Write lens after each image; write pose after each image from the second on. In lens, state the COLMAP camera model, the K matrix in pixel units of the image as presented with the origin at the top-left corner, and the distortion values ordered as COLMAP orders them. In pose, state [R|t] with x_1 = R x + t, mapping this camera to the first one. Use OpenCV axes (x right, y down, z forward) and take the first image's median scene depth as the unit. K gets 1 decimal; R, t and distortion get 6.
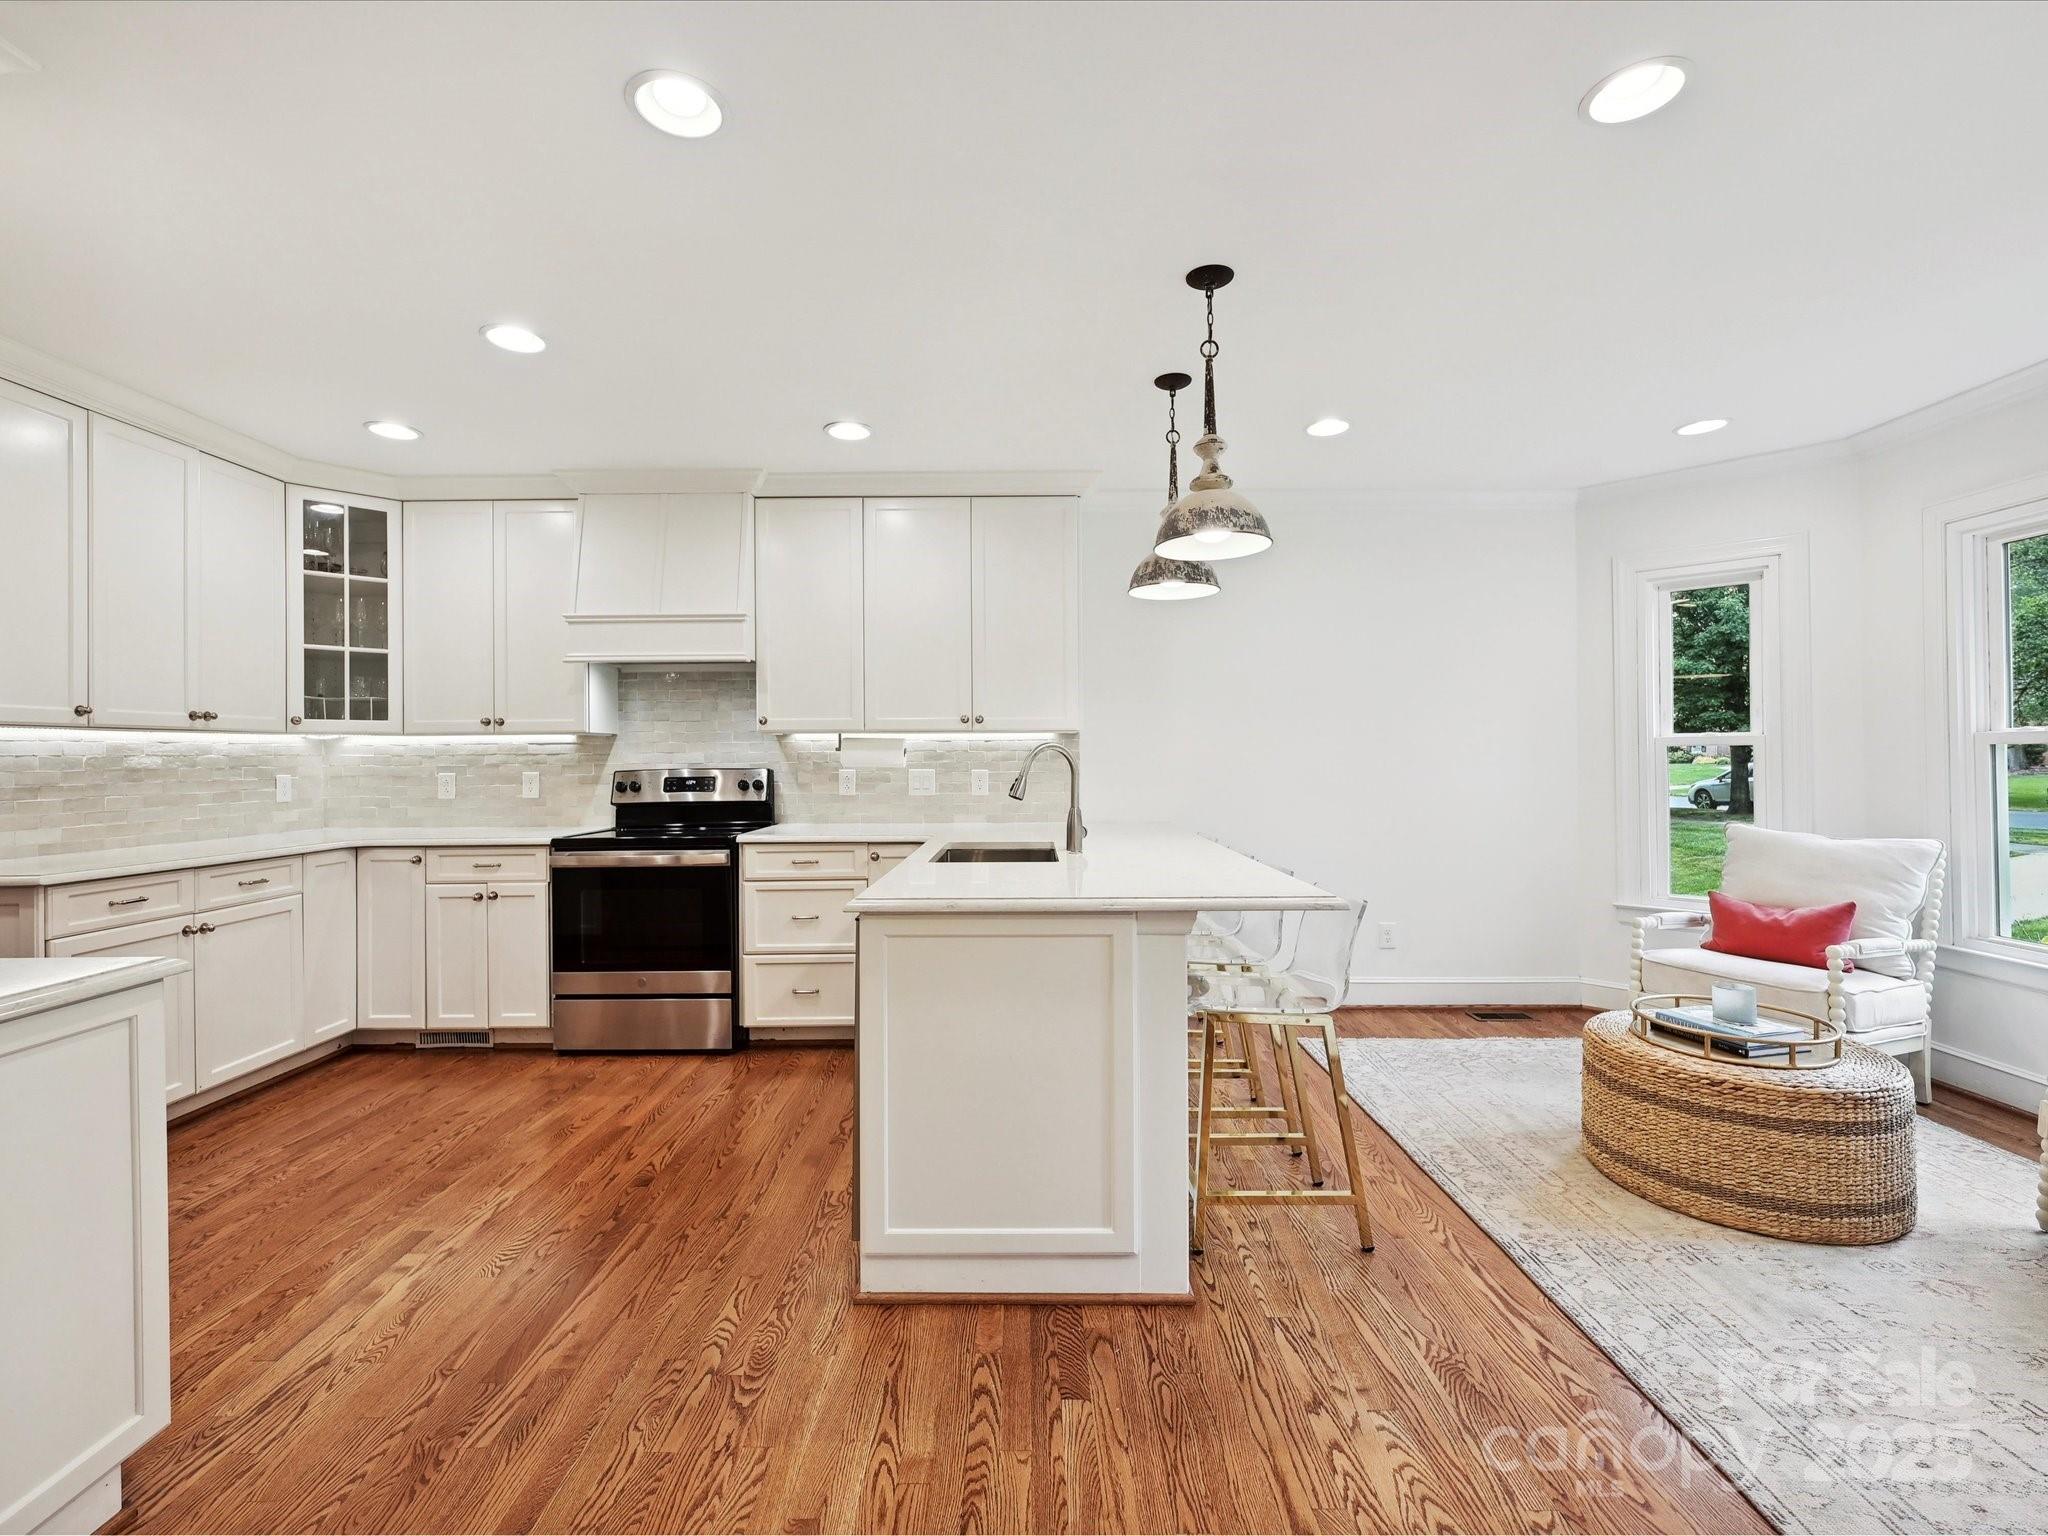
lens RADIAL K [[928.1, 0, 1018.4], [0, 928.1, 755.4], [0, 0, 1]] dist [-0.000328, 0.001109]
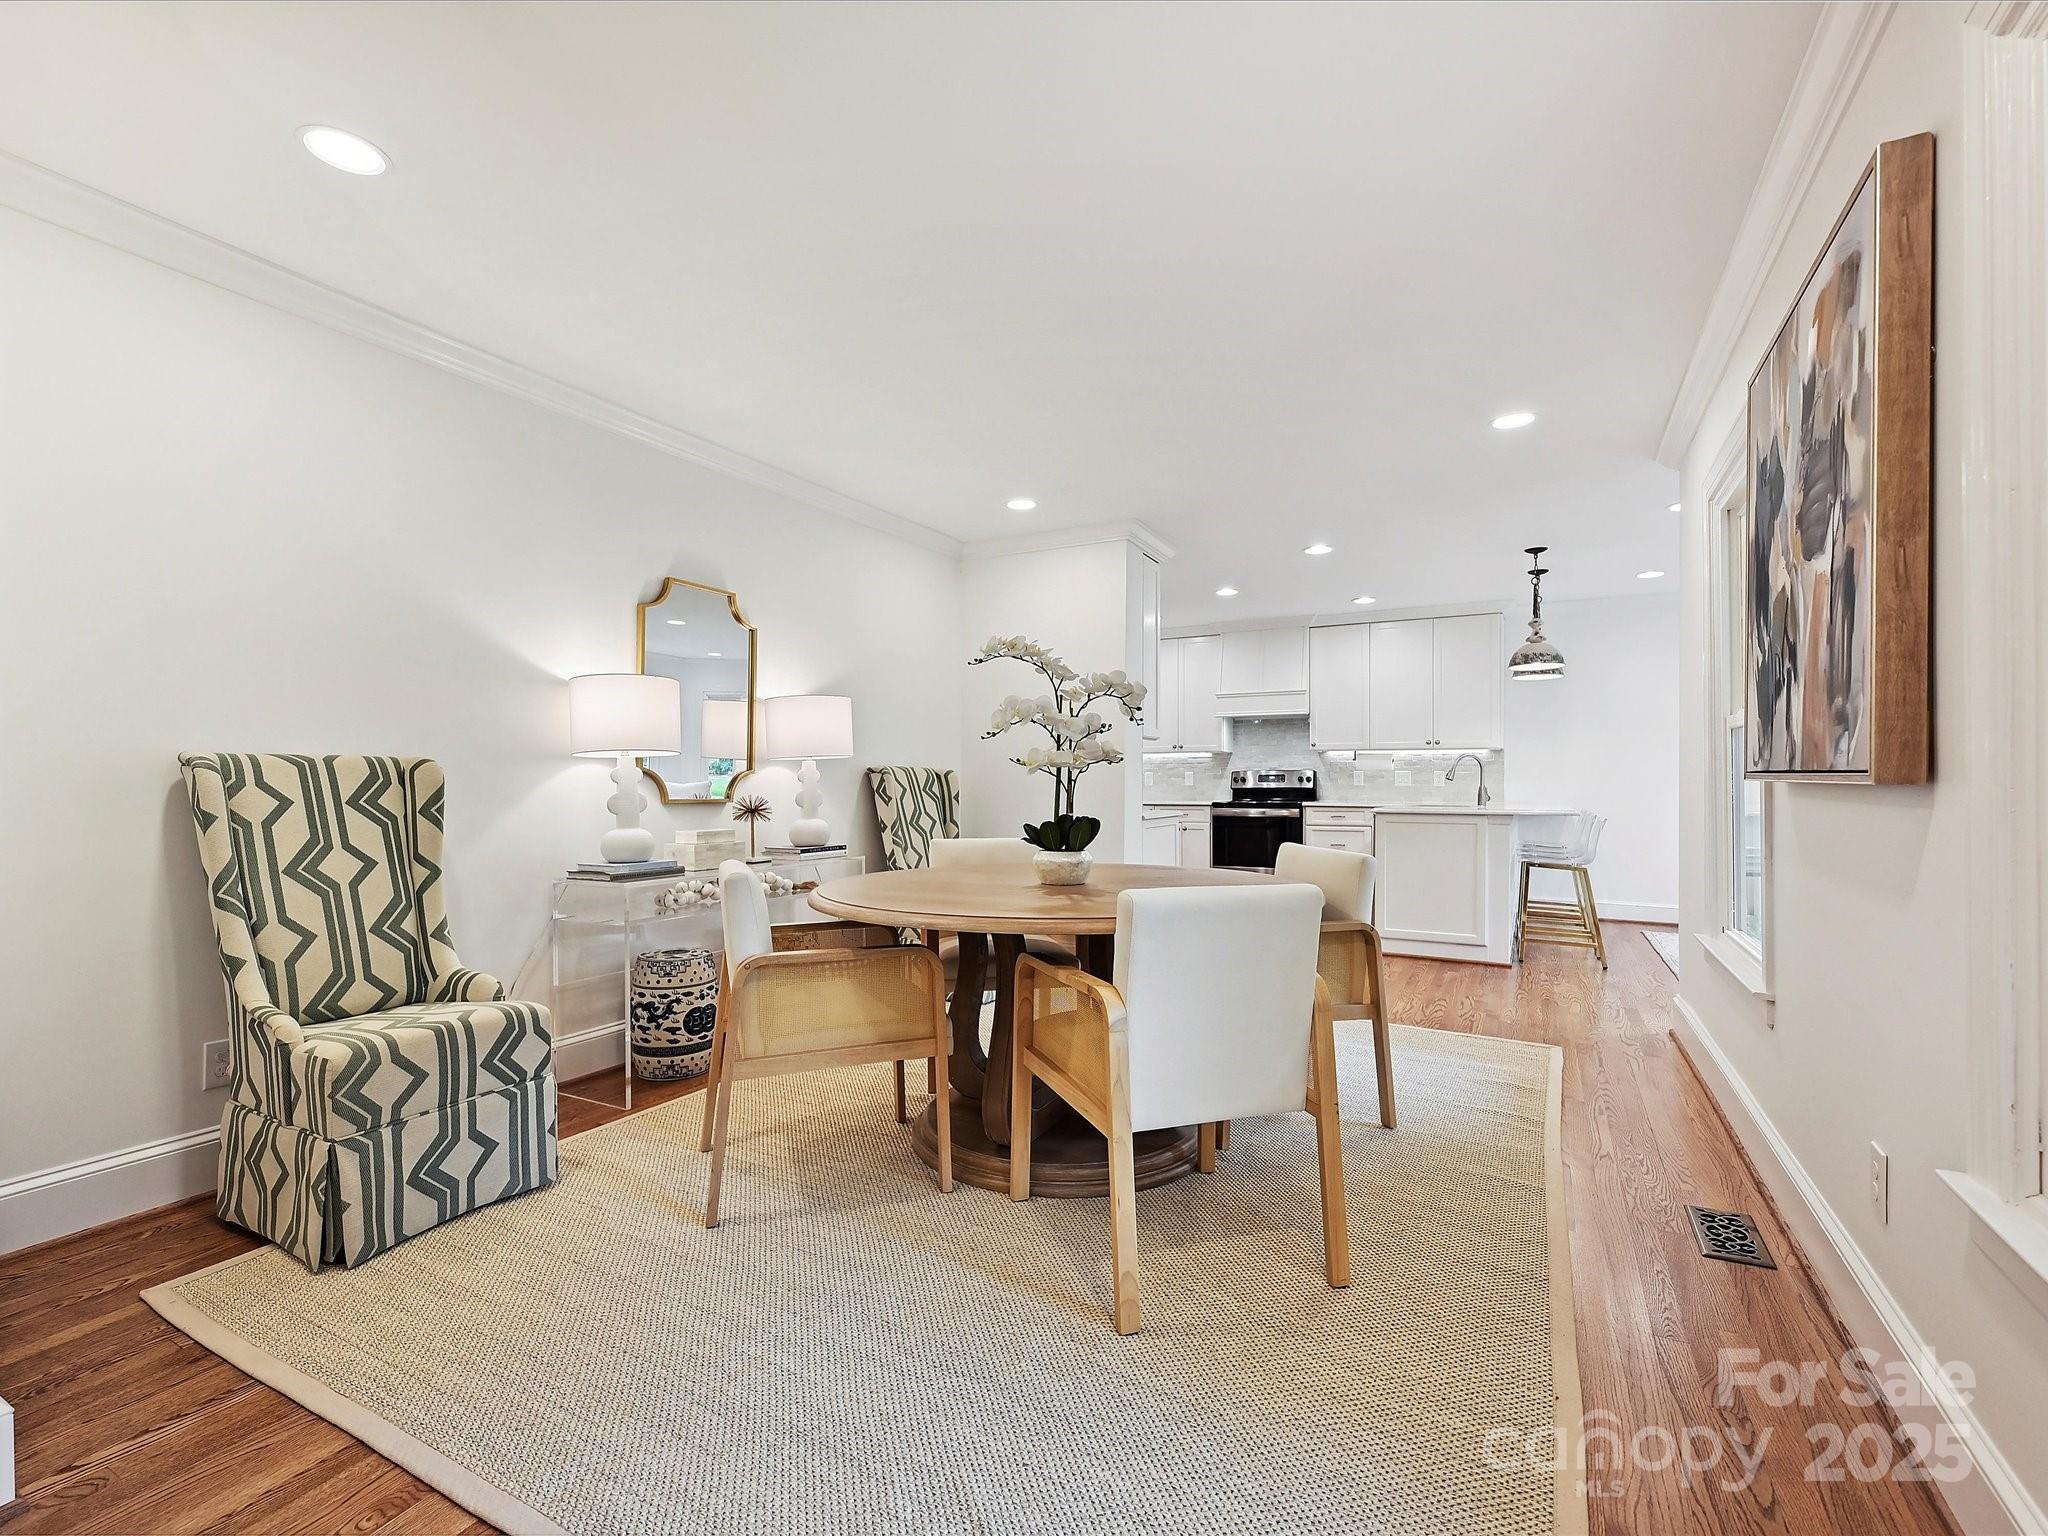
lens RADIAL K [[928.1, 0, 1024.0], [0, 928.1, 789.3], [0, 0, 1]] dist [-0.000328, 0.001109]
pose [[0.881544, 0.007329, -0.472044, 0.126618], [-0.002261, 0.999934, 0.011302, 0.043182], [0.472096, -0.008896, 0.881502, -1.196967]]
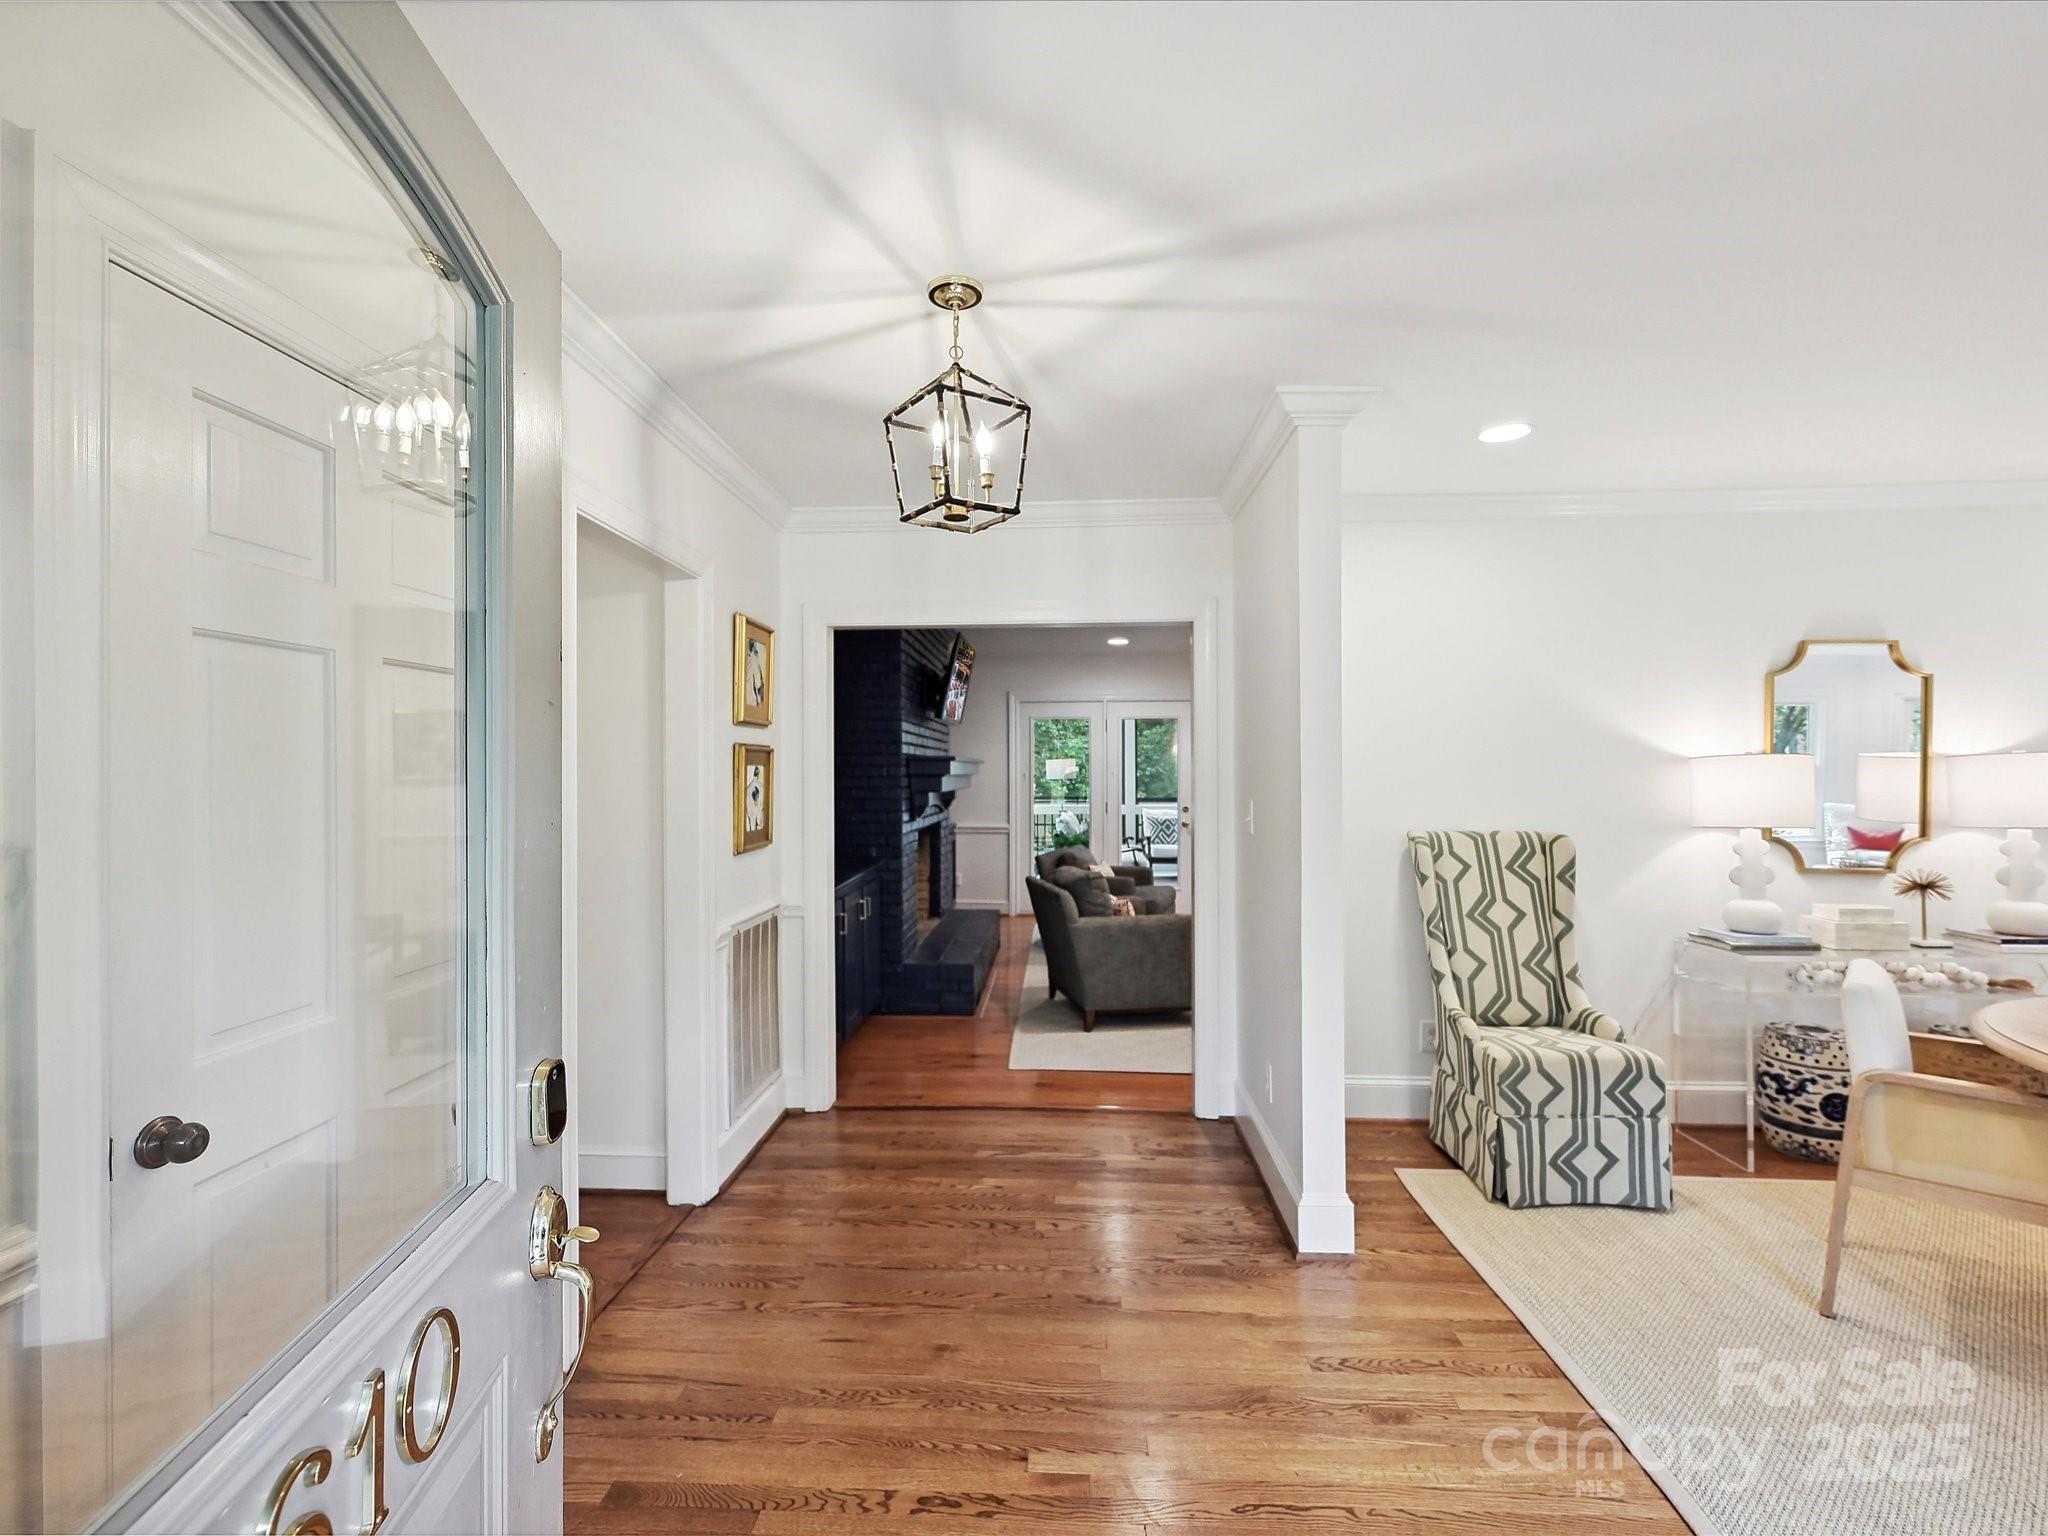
lens RADIAL K [[928.1, 0, 1002.7], [0, 928.1, 753.5], [0, 0, 1]] dist [-0.000328, 0.001109]
pose [[-0.038412, -0.009252, -0.999219, 0.638600], [0.003939, 0.999948, -0.009410, -0.189112], [0.999254, -0.004297, -0.038374, -1.469655]]
